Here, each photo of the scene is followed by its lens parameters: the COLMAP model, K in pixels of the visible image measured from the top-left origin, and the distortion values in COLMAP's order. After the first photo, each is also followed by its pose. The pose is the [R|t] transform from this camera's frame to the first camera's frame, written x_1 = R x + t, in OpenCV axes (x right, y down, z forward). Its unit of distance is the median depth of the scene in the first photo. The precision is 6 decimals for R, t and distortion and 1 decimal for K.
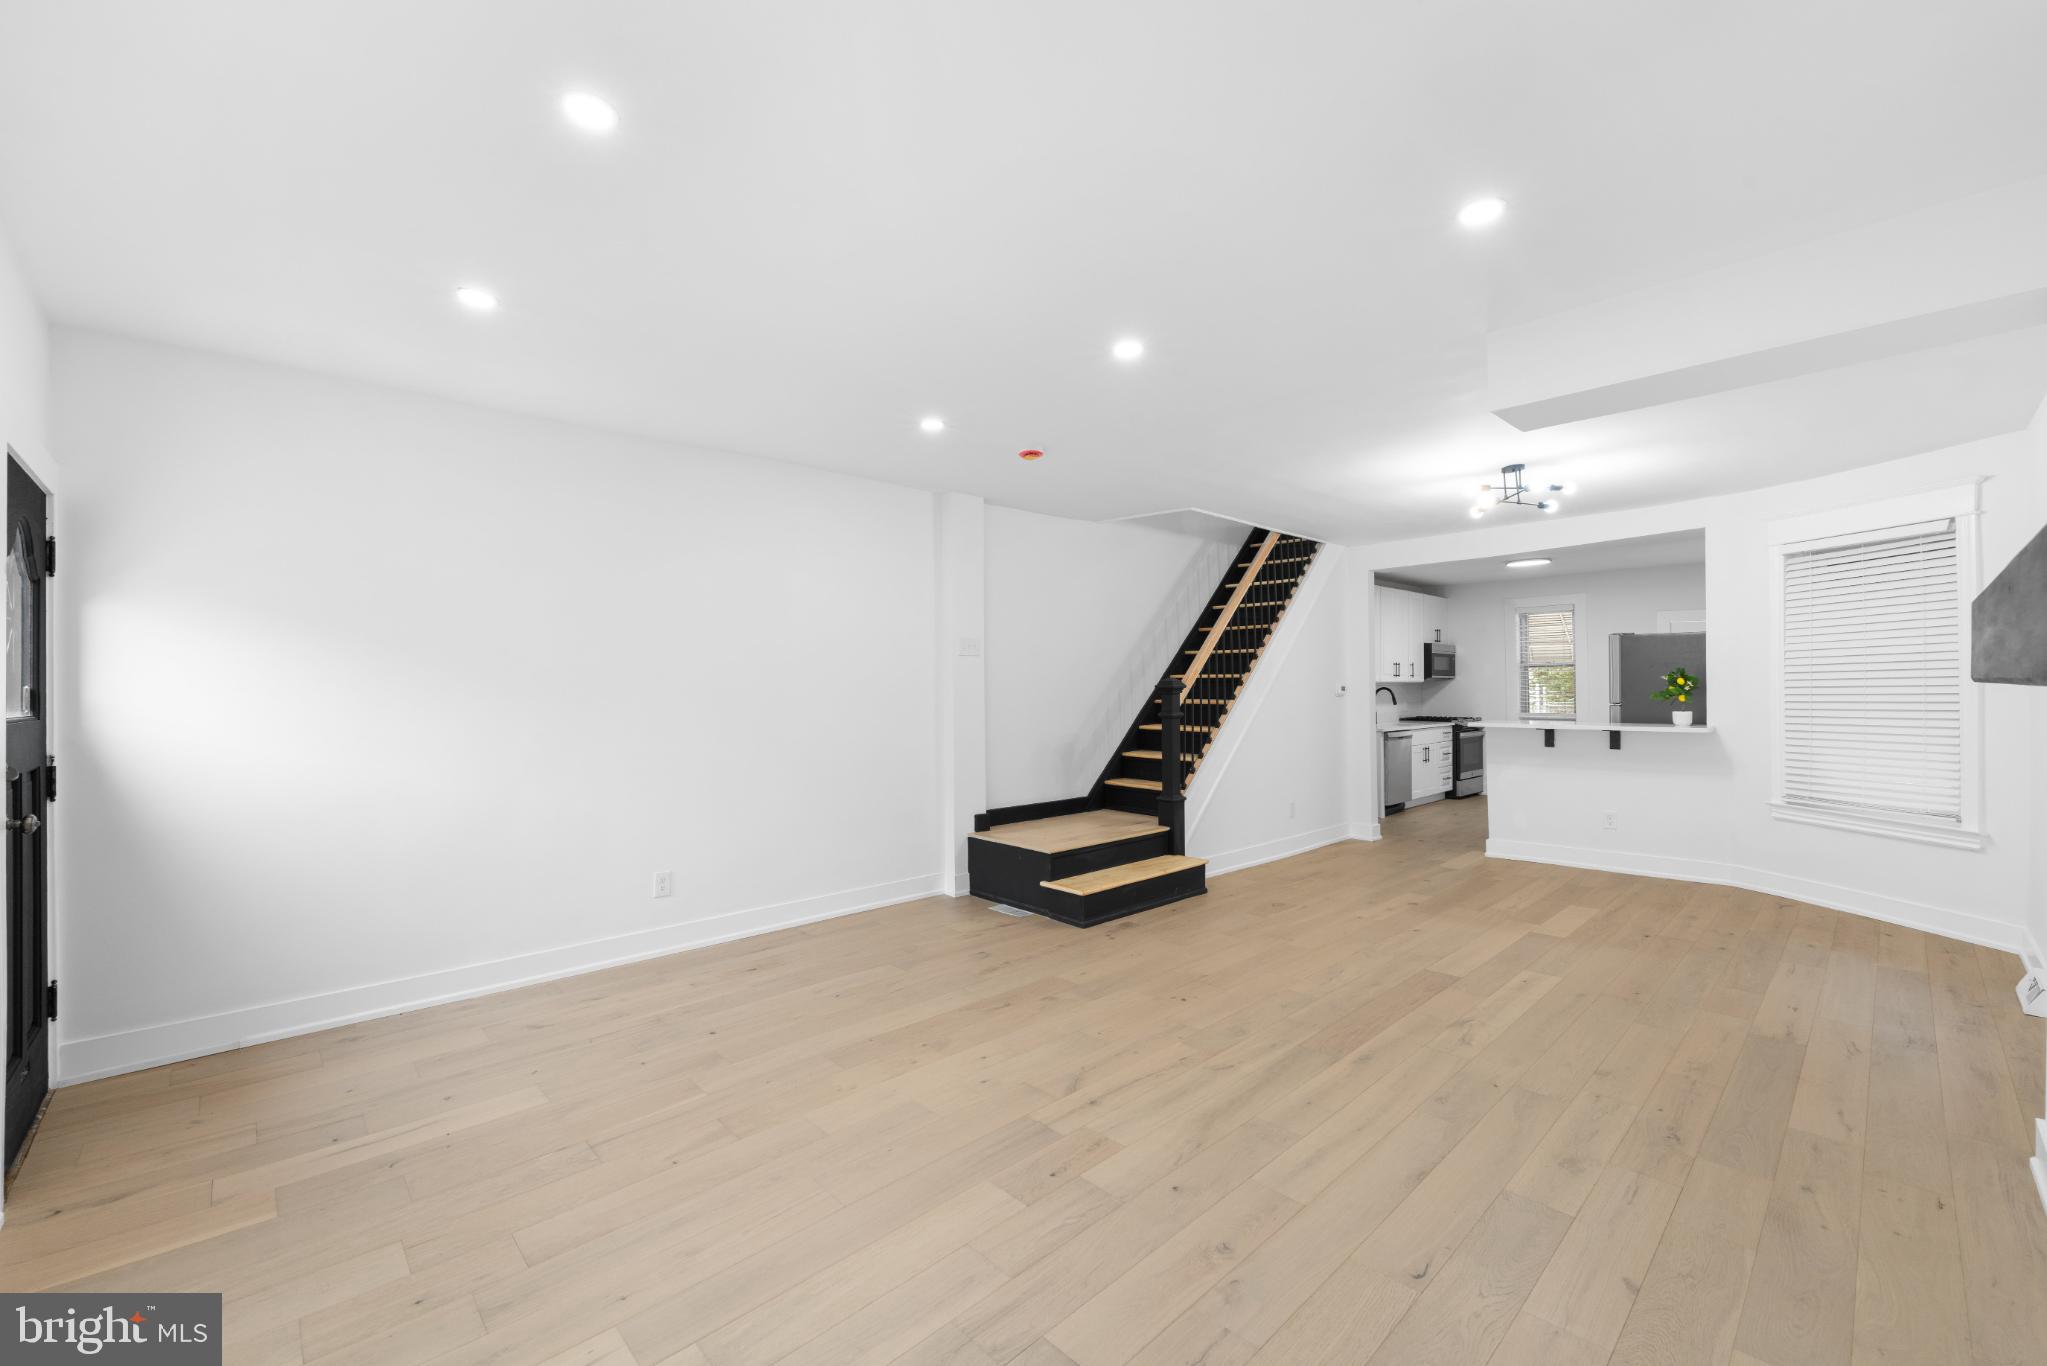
lens RADIAL K [[822.1, 0, 1018.1], [0, 822.1, 692.9], [0, 0, 1]] dist [-0.000023, 0.000124]
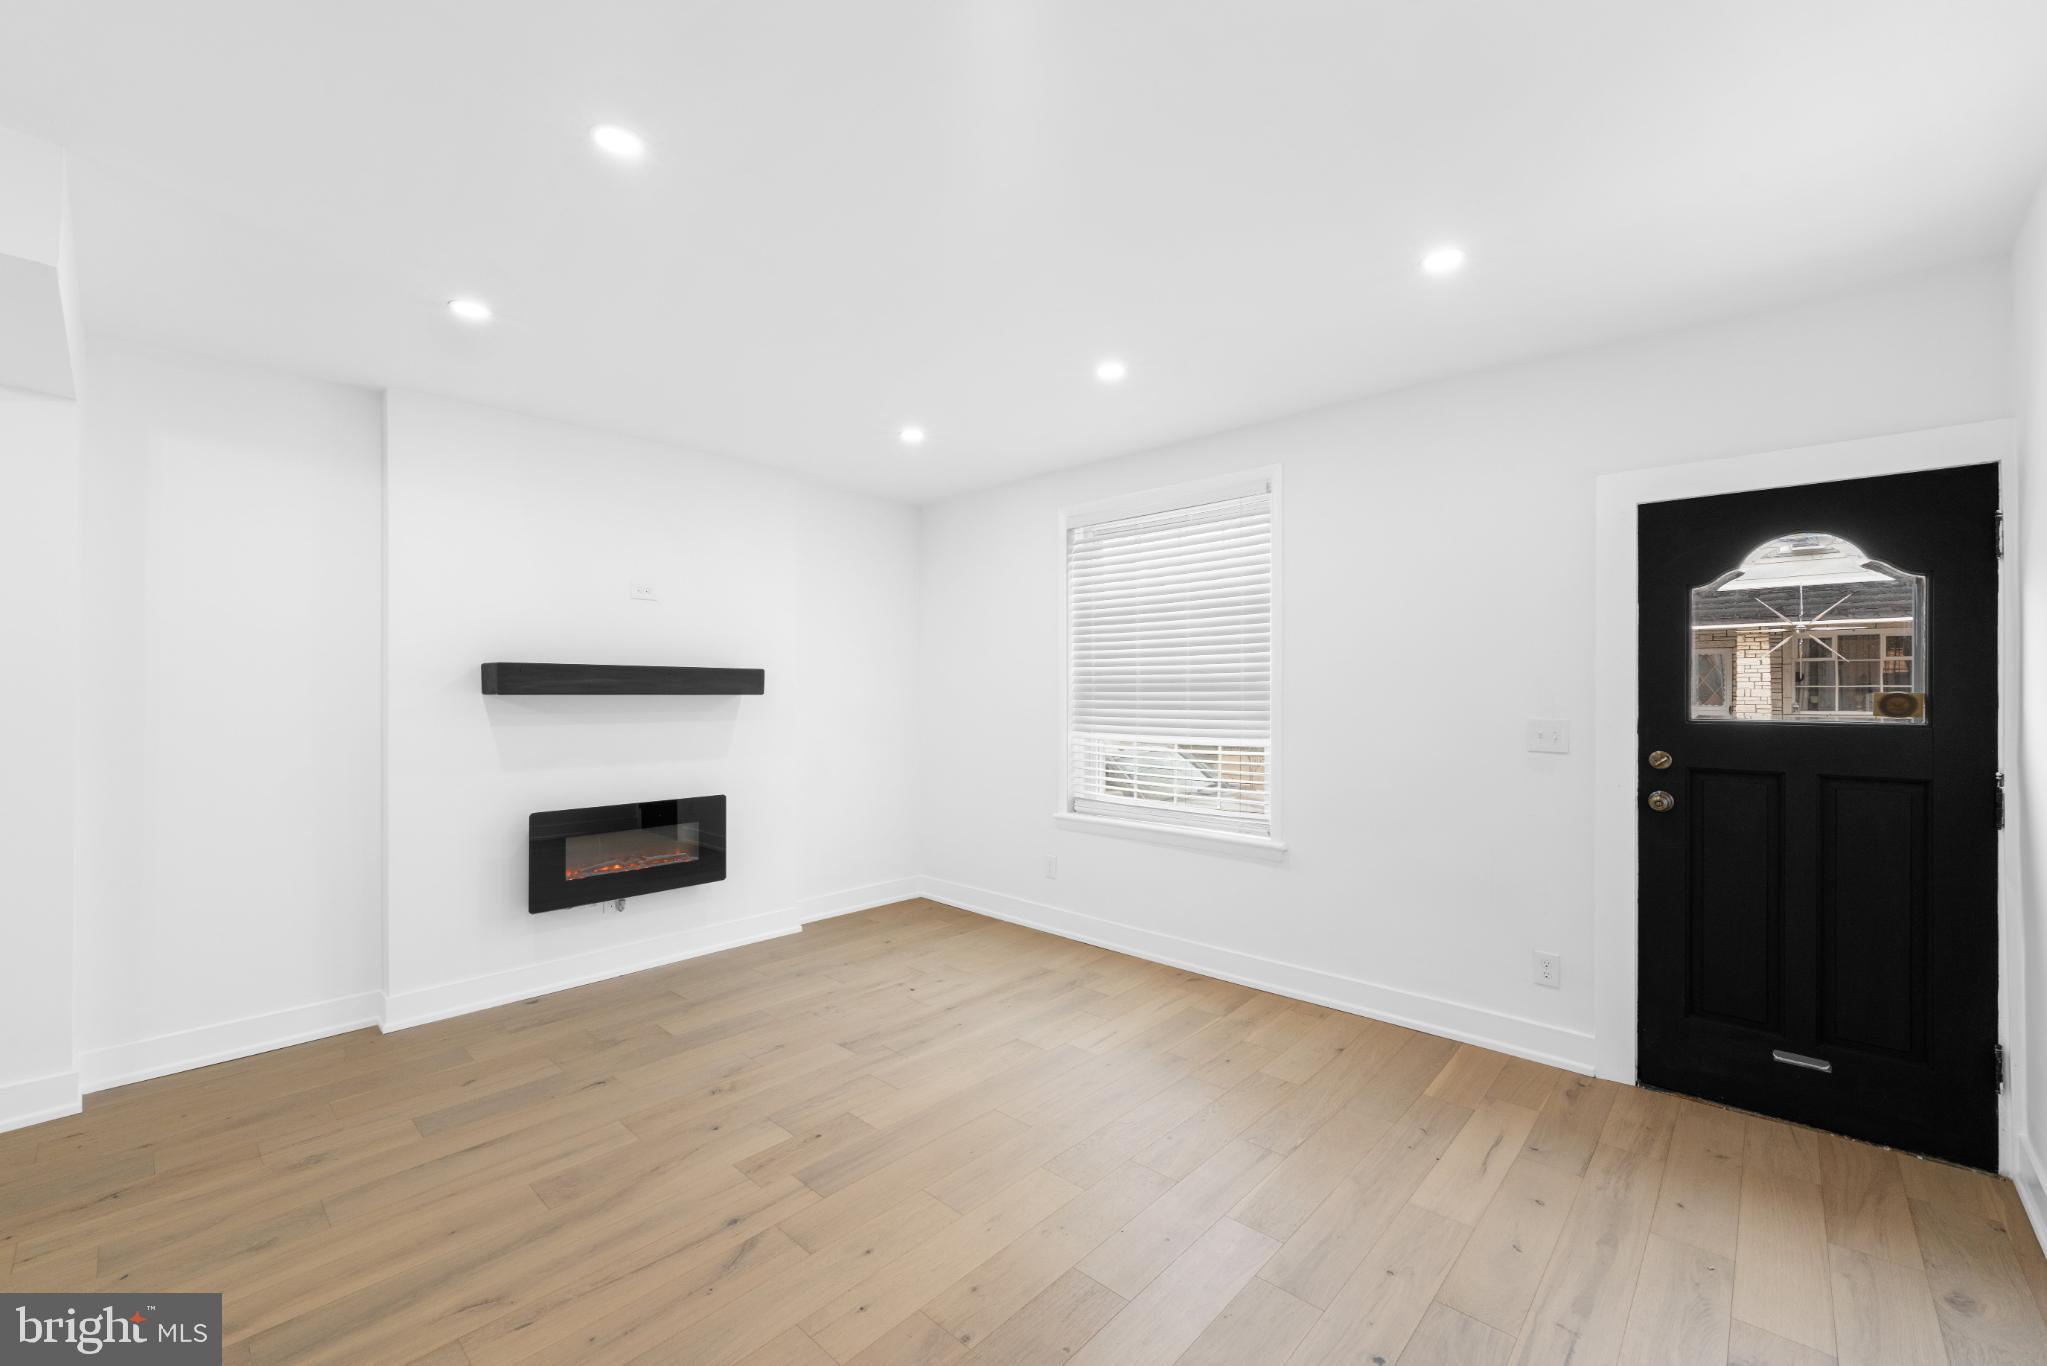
lens RADIAL K [[811.5, 0, 1023.5], [0, 811.5, 683.0], [0, 0, 1]] dist [-0.000414, 0.000144]
pose [[-0.997235, 0.003689, -0.074219, -0.064364], [0.003906, 0.999989, -0.002780, -0.009142], [0.074208, -0.003062, -0.997238, 0.877443]]
